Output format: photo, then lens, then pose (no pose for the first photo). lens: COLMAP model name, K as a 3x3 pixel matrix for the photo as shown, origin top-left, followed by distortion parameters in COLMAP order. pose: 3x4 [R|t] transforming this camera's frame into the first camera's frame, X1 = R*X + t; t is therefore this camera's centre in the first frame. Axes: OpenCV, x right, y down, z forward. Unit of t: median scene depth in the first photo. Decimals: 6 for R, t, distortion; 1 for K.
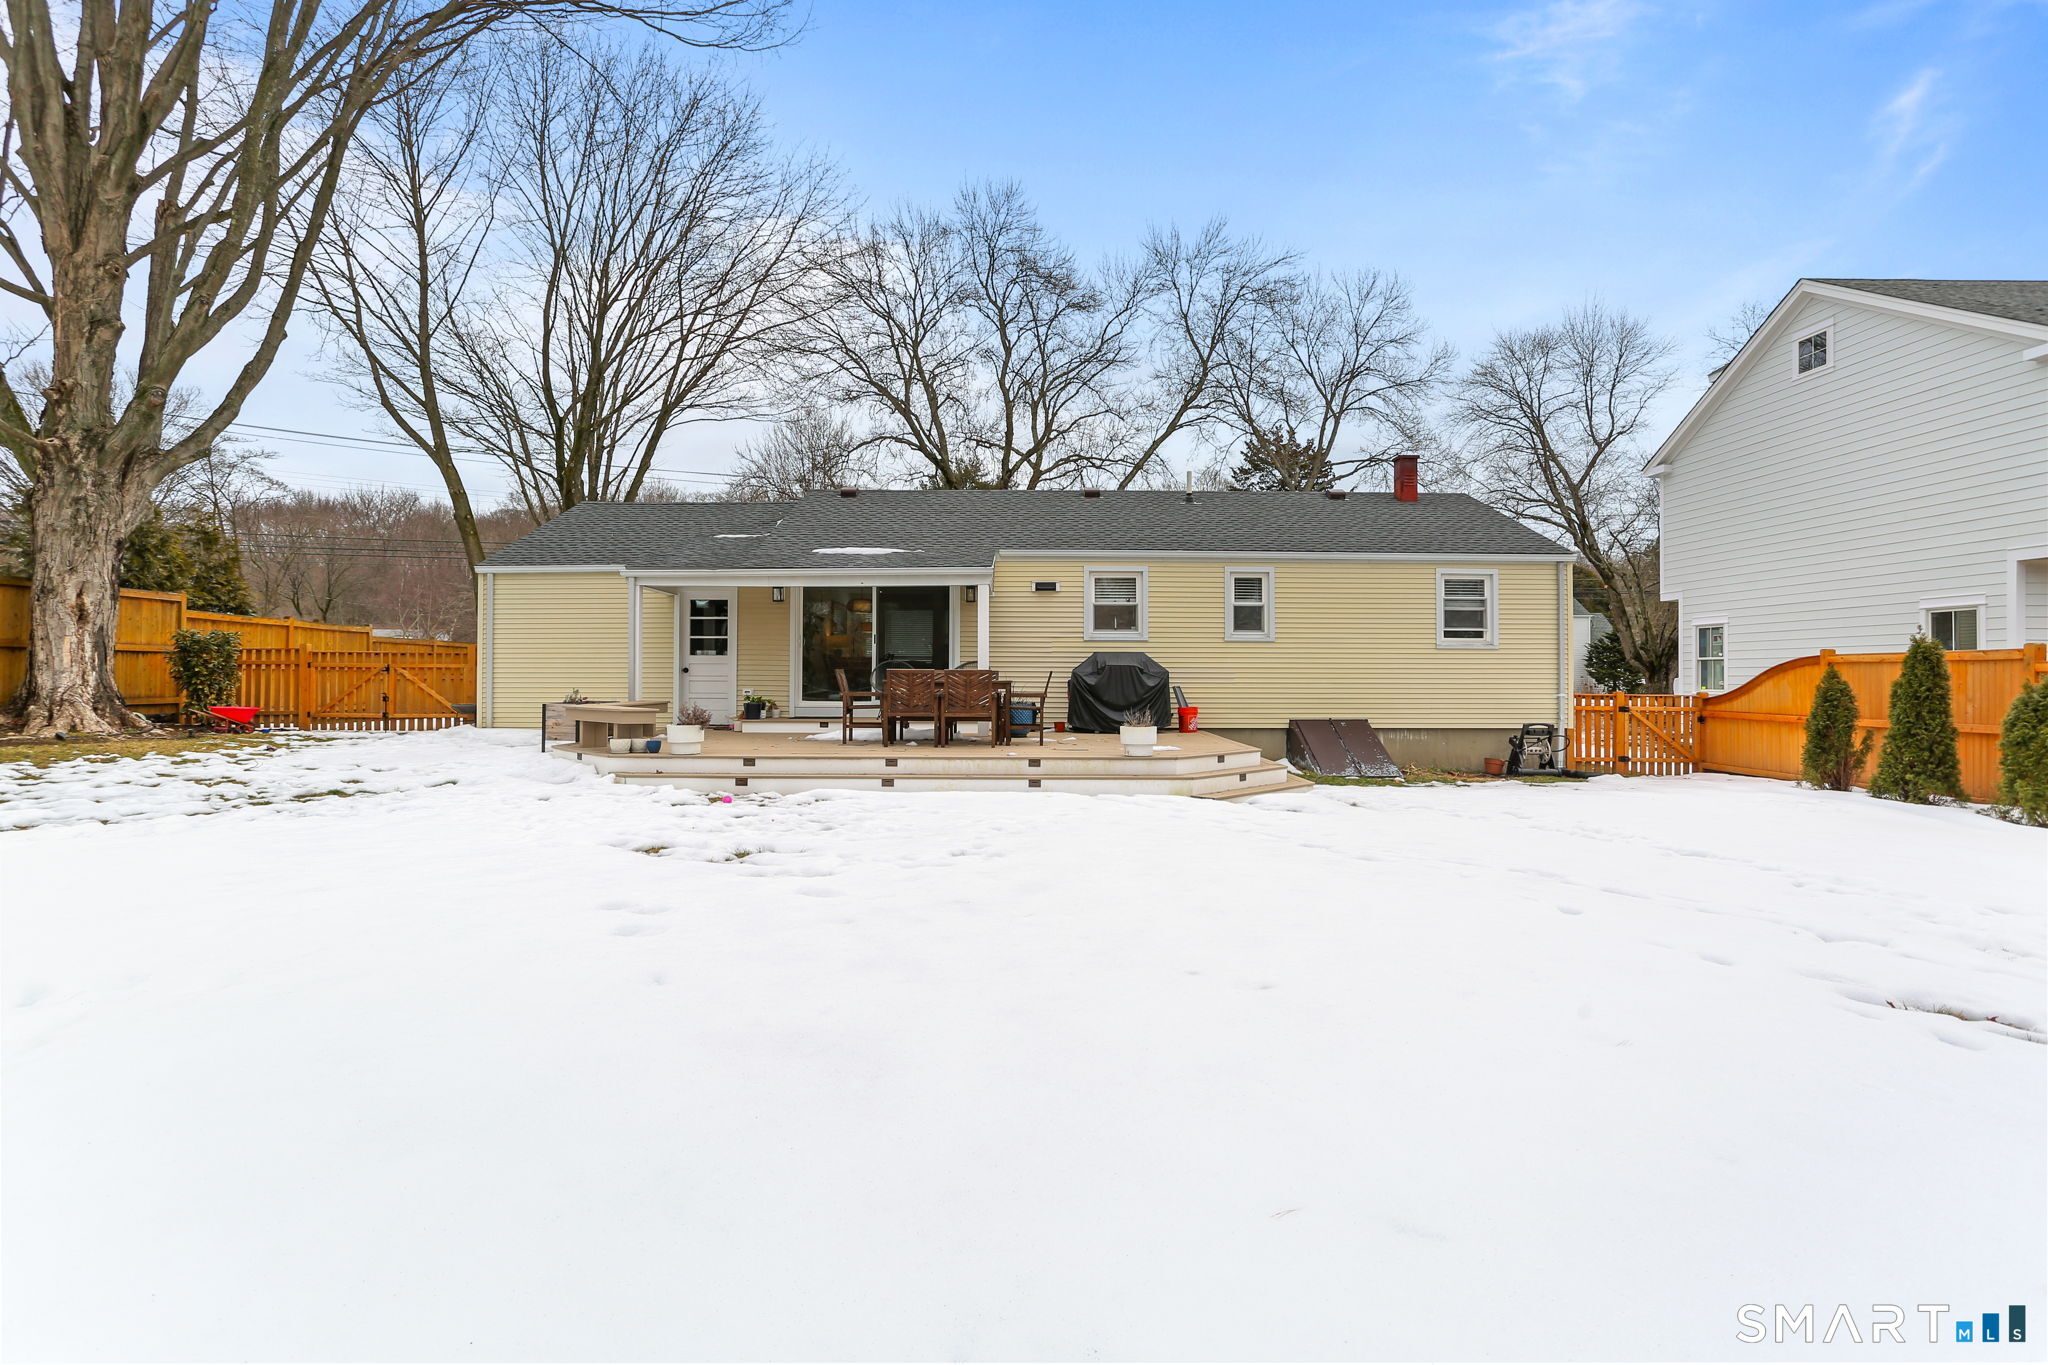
lens RADIAL K [[990.2, 0, 1022.4], [0, 990.2, 663.8], [0, 0, 1]] dist [-0.053414, 0.034454]
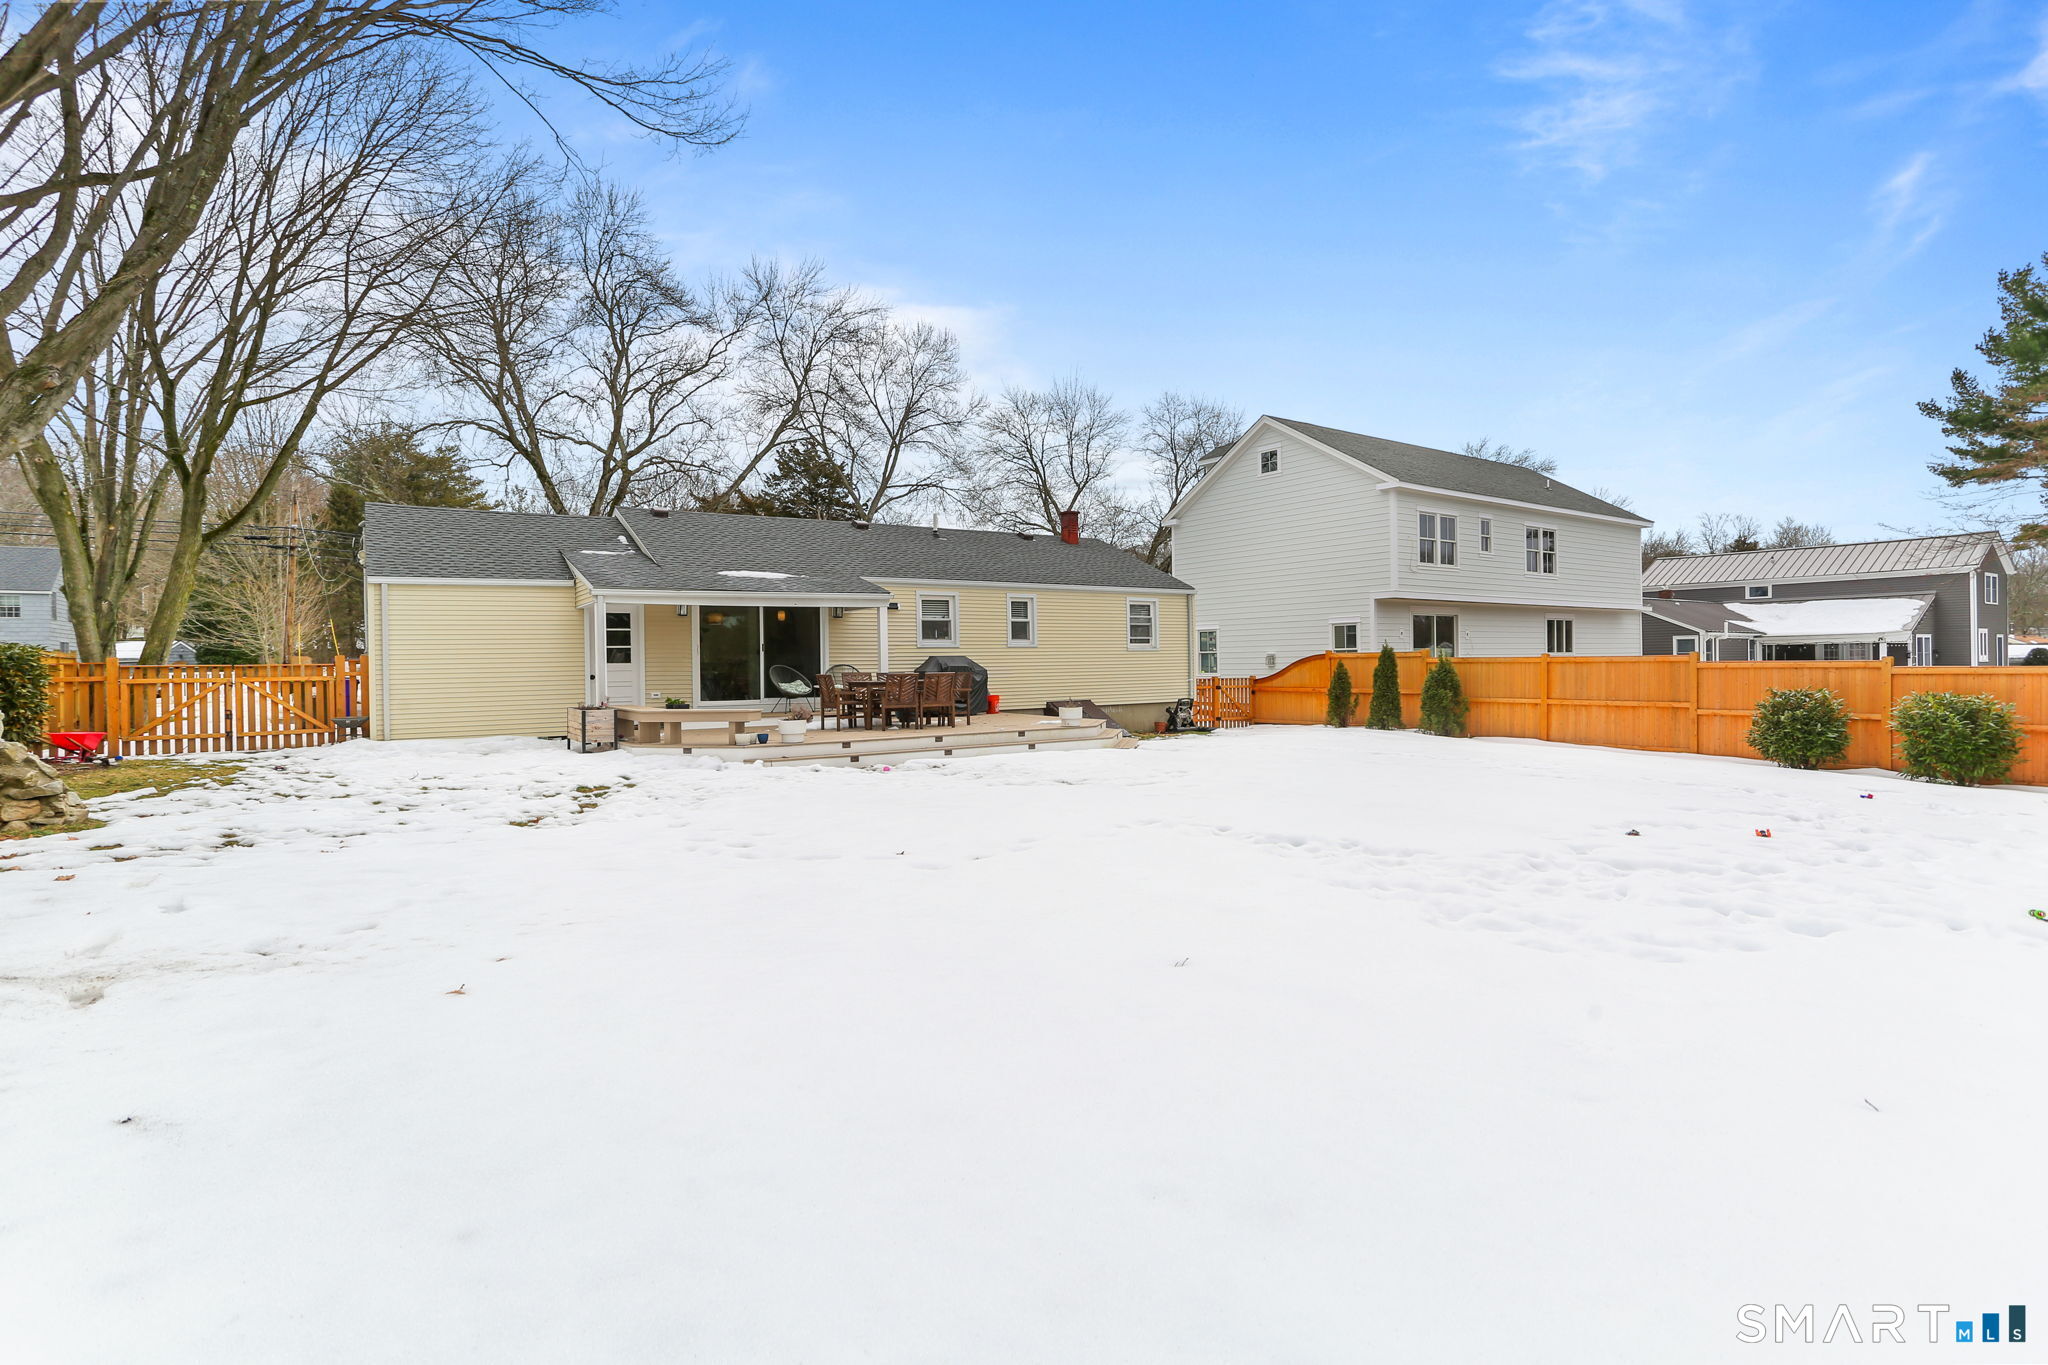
lens RADIAL K [[990.2, 0, 1022.4], [0, 990.2, 663.8], [0, 0, 1]] dist [-0.053414, 0.034454]
pose [[0.837946, -0.016751, 0.545496, -0.535753], [0.011093, 0.999845, 0.013665, -0.018038], [-0.545640, -0.005399, 0.838002, -0.177536]]
